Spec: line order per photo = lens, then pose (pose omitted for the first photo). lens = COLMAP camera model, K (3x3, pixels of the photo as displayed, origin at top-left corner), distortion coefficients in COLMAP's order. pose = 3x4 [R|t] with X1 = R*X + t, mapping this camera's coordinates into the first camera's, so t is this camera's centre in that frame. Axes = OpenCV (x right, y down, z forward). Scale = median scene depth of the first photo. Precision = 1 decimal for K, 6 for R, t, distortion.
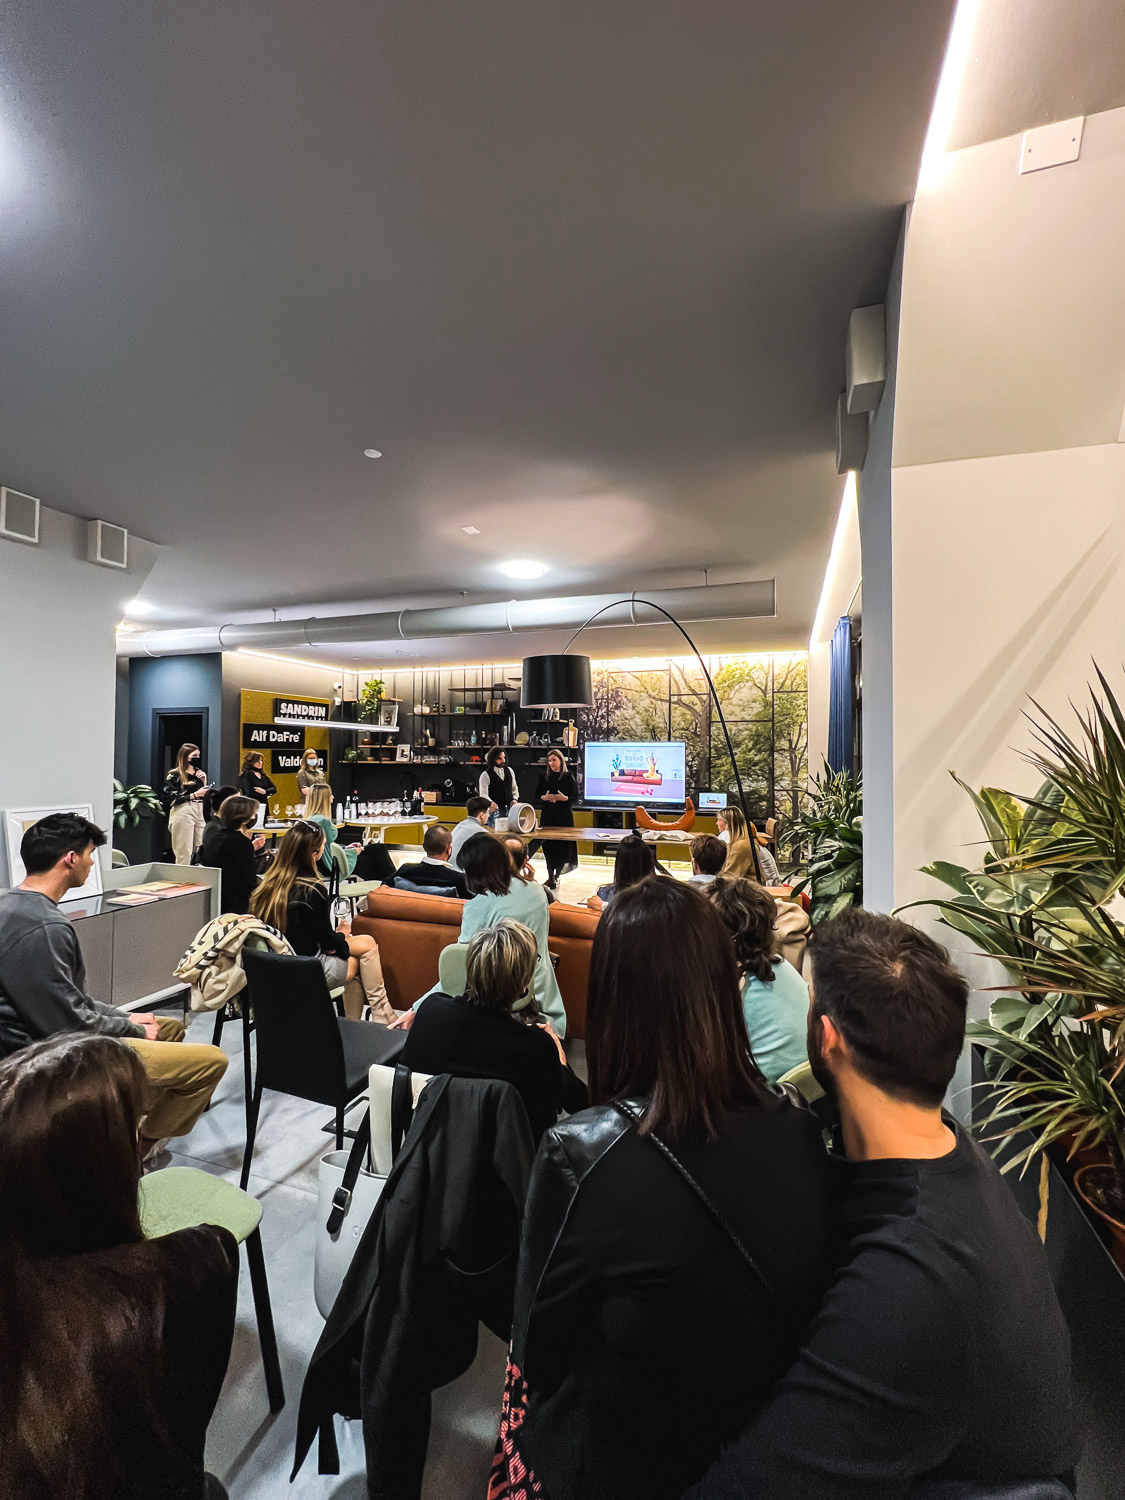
lens RADIAL K [[640.8, 0, 562.5], [0, 640.8, 750.0], [0, 0, 1]] dist [-0.000272, 0.000075]
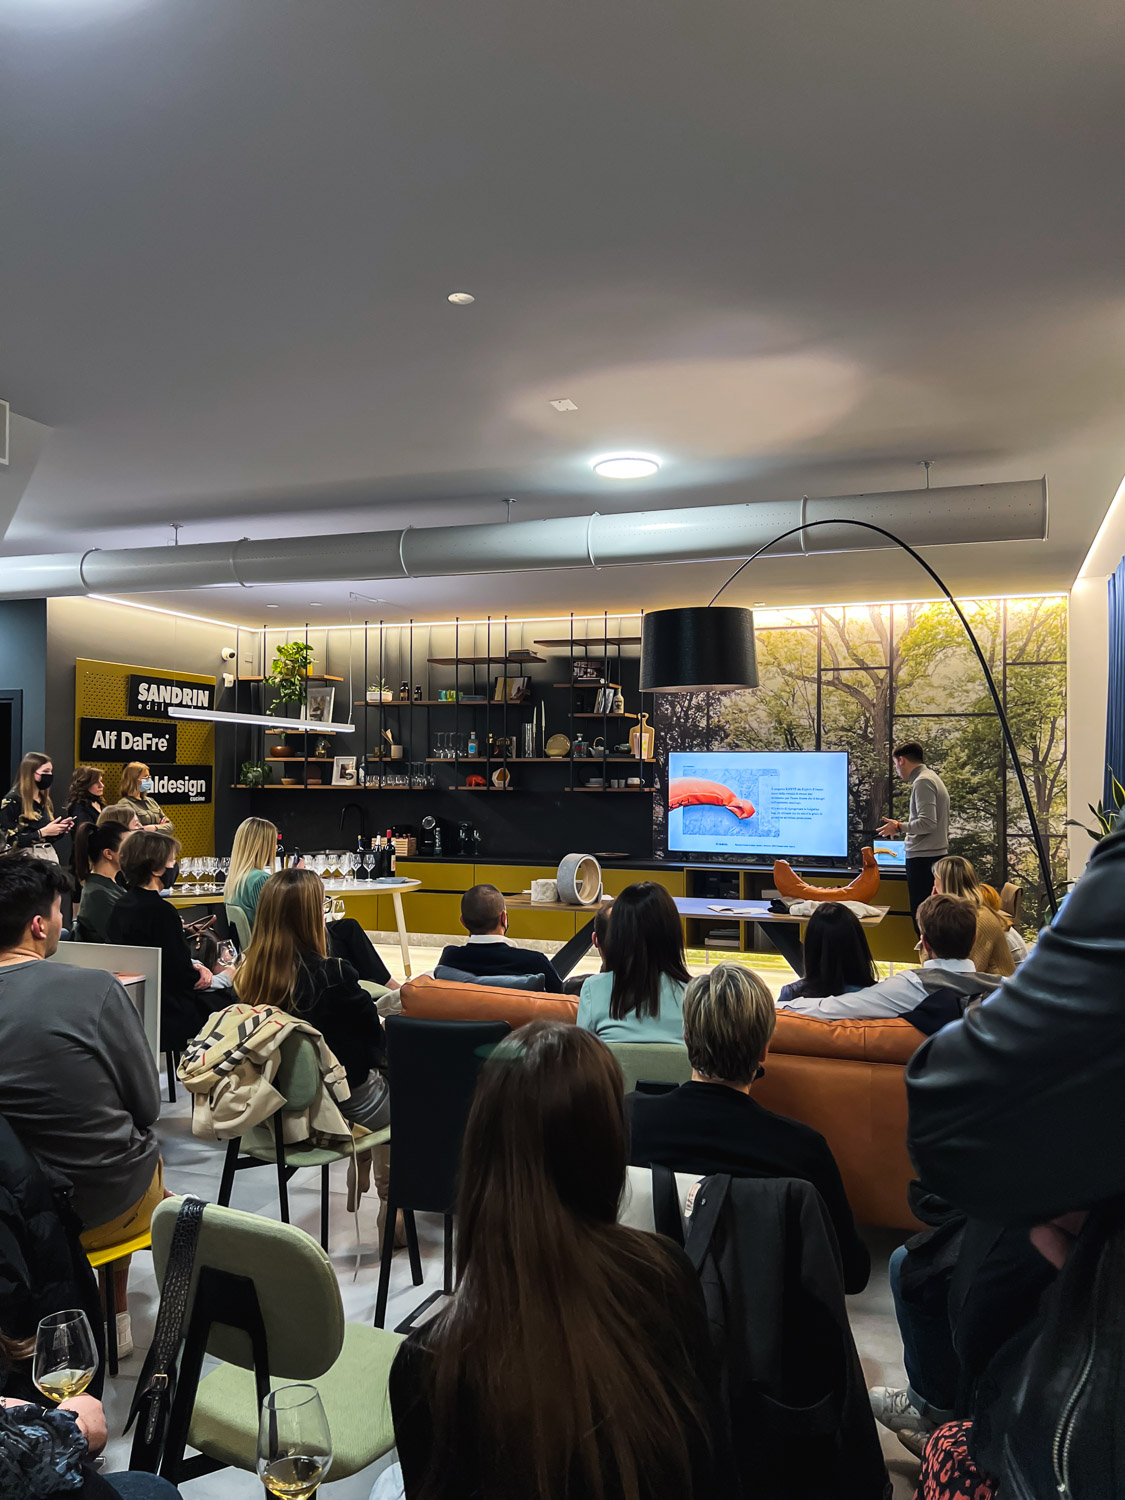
lens RADIAL K [[1172.4, 0, 562.5], [0, 1172.4, 750.0], [0, 0, 1]] dist [0.049194, -0.002598]
pose [[0.999948, 0.001327, -0.010148, -0.052577], [-0.001512, 0.999834, -0.018177, 0.005742], [0.010122, 0.018192, 0.999783, -0.056948]]
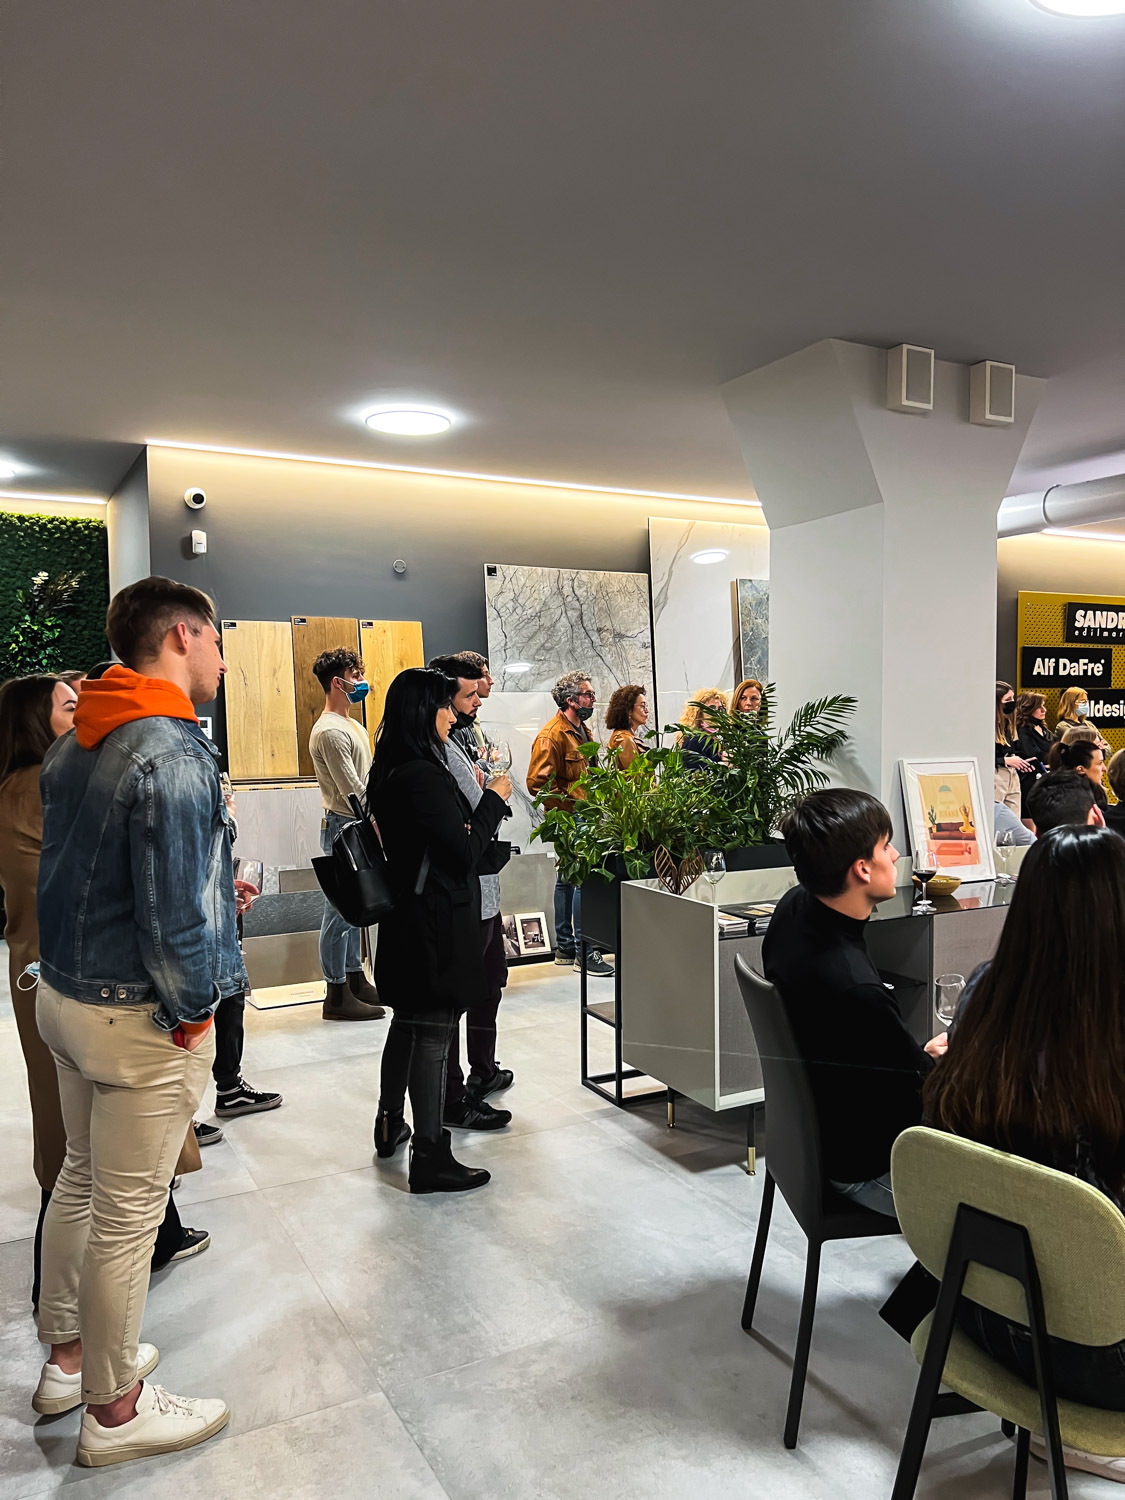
lens RADIAL K [[1129.1, 0, 562.5], [0, 1129.1, 750.0], [0, 0, 1]] dist [0.067329, 0.000606]
pose [[0.741738, 0.016586, -0.670484, -0.085244], [0.014025, 0.999092, 0.040229, 0.006873], [0.670543, -0.039243, 0.740832, -0.115593]]
